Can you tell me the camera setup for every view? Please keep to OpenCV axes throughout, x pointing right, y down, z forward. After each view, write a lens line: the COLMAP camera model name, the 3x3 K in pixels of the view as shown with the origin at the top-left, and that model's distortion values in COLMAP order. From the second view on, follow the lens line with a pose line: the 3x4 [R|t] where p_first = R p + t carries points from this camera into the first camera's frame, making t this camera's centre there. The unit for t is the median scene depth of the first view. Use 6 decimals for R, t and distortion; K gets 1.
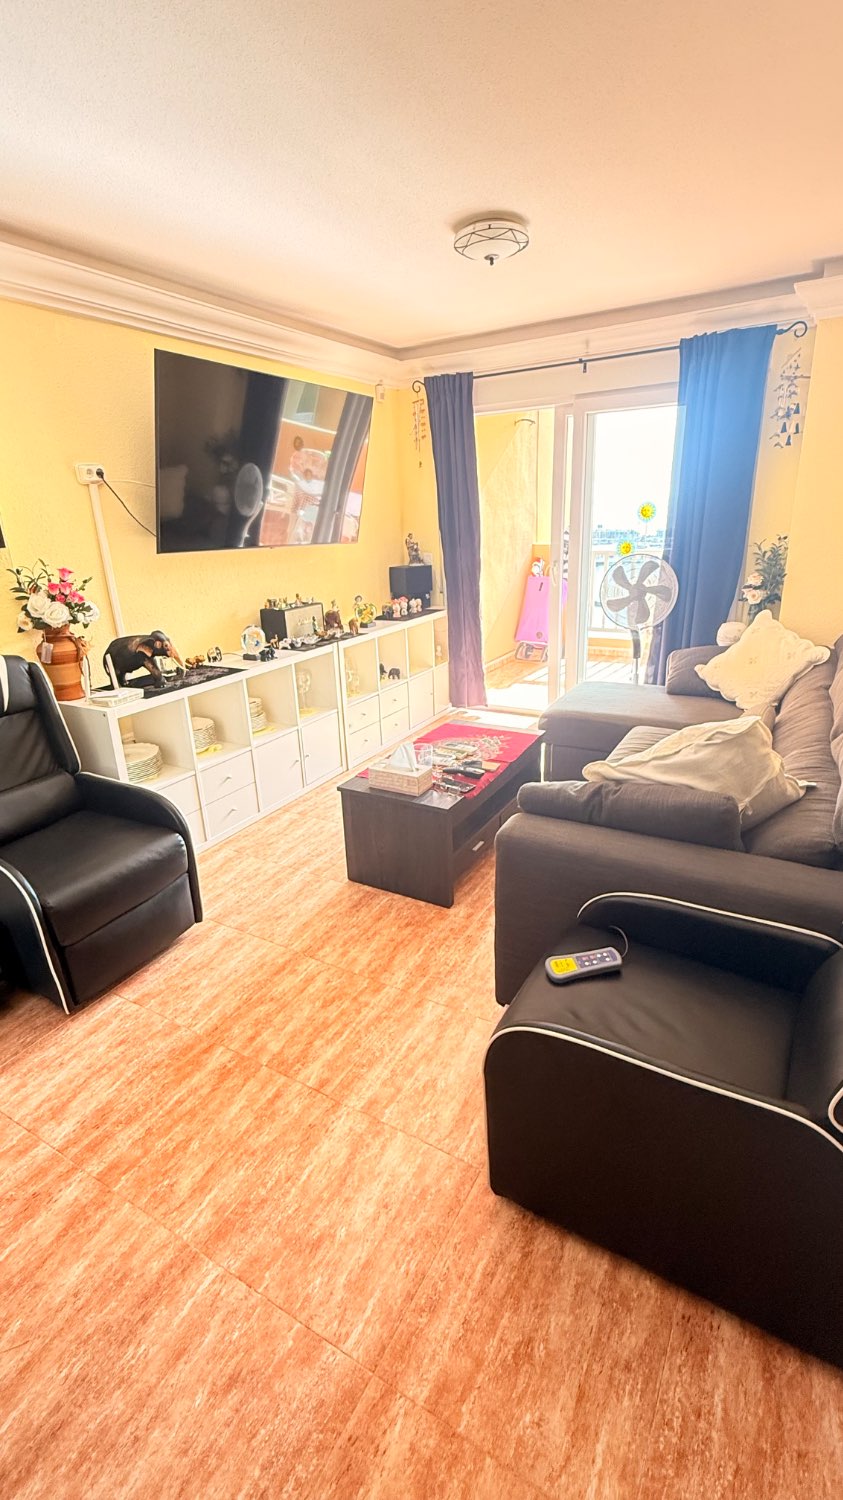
lens RADIAL K [[678.3, 0, 424.5], [0, 678.3, 746.1], [0, 0, 1]] dist [-0.001536, 0.000286]
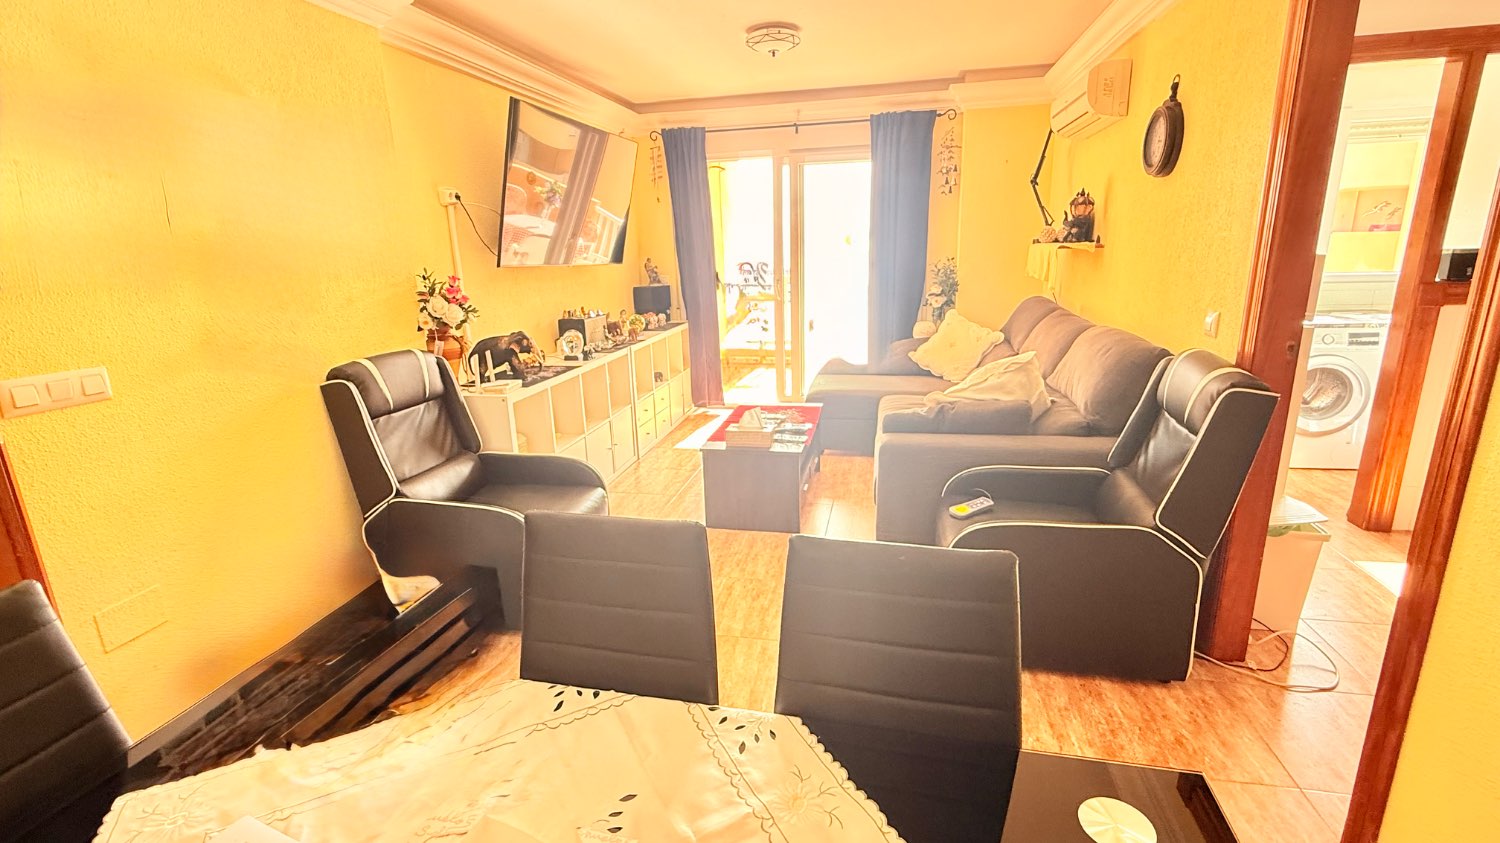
lens RADIAL K [[678.3, 0, 749.4], [0, 678.3, 420.1], [0, 0, 1]] dist [-0.001536, 0.000286]
pose [[0.950572, -0.068821, 0.302782, -0.359462], [0.095868, 0.992536, -0.075372, 0.096585], [-0.295335, 0.100674, 0.950075, -0.177214]]
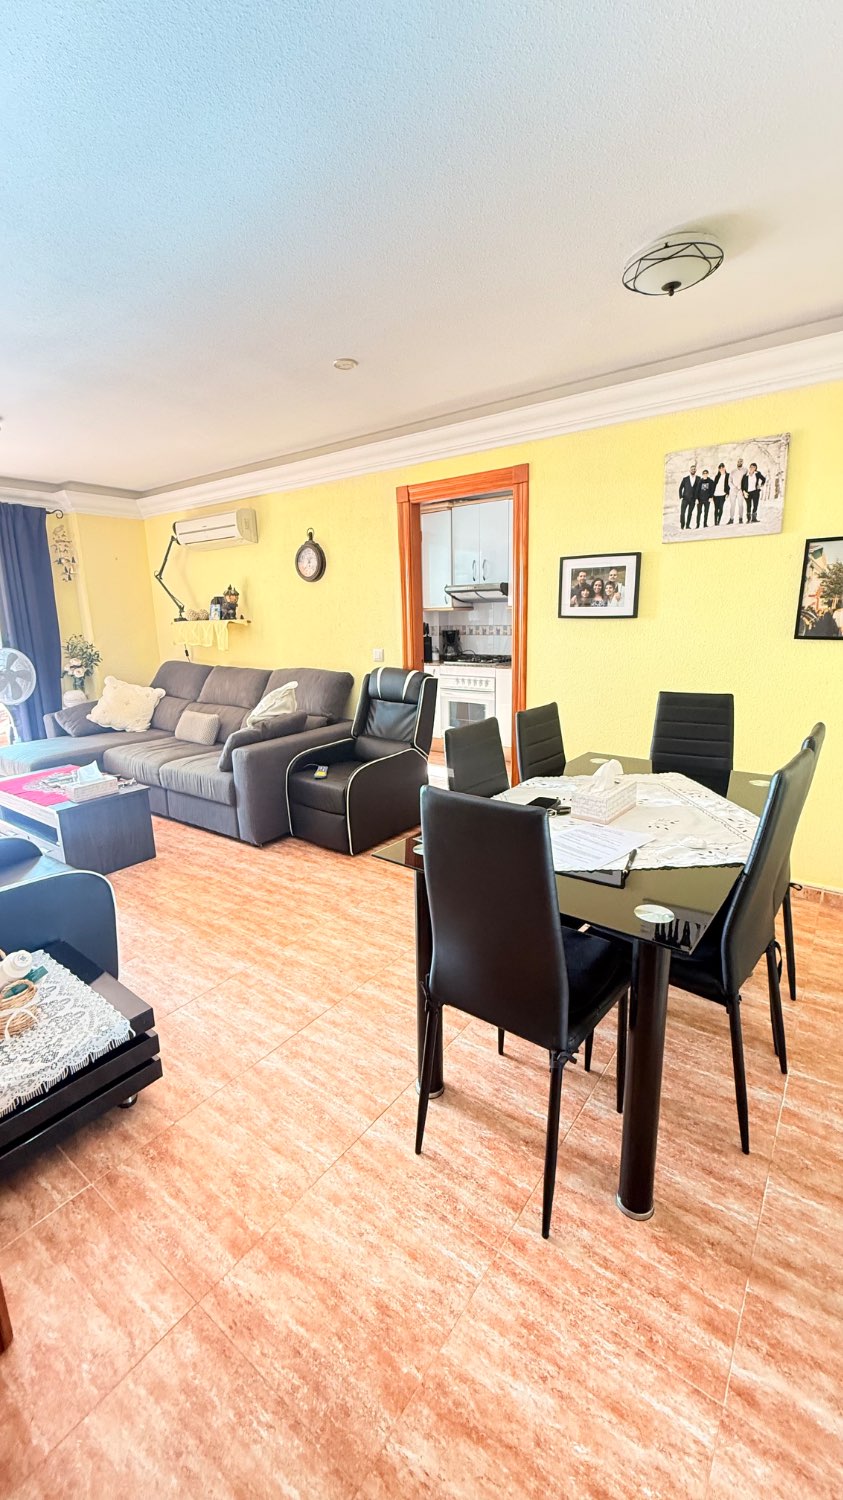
lens RADIAL K [[598.2, 0, 423.3], [0, 598.2, 744.2], [0, 0, 1]] dist [-0.000686, 0.000448]
pose [[0.114569, -0.179231, 0.977113, -0.979419], [0.343392, 0.930103, 0.130344, 0.029345], [-0.932178, 0.320600, 0.168107, 0.111703]]
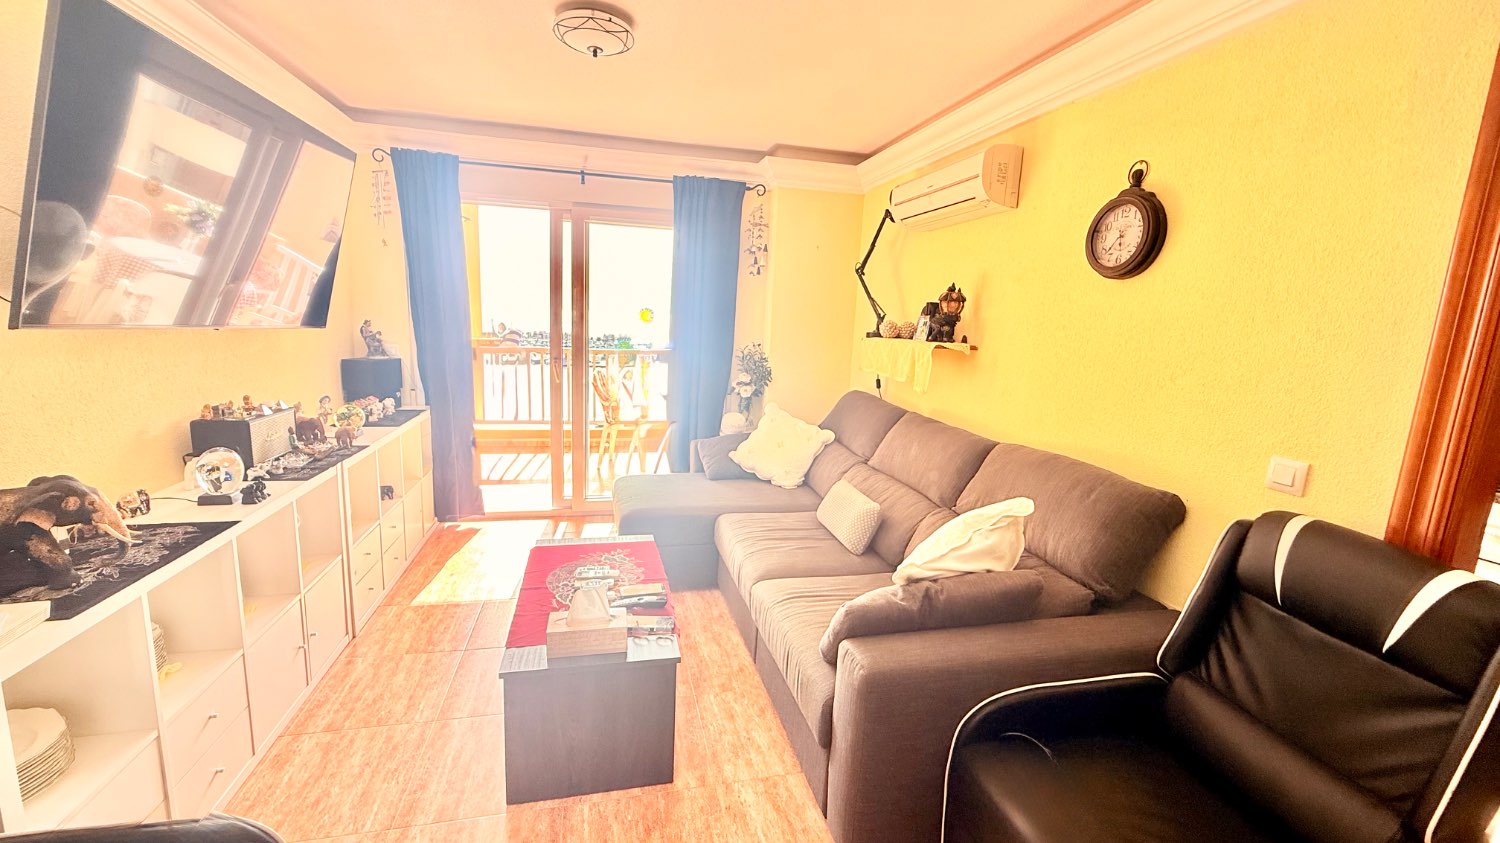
lens RADIAL K [[598.2, 0, 745.4], [0, 598.2, 420.4], [0, 0, 1]] dist [-0.000686, 0.000448]
pose [[0.725665, -0.046644, 0.686466, -0.306975], [0.155751, 0.982937, -0.097856, -0.081760], [-0.670188, 0.177928, 0.720548, 0.303044]]
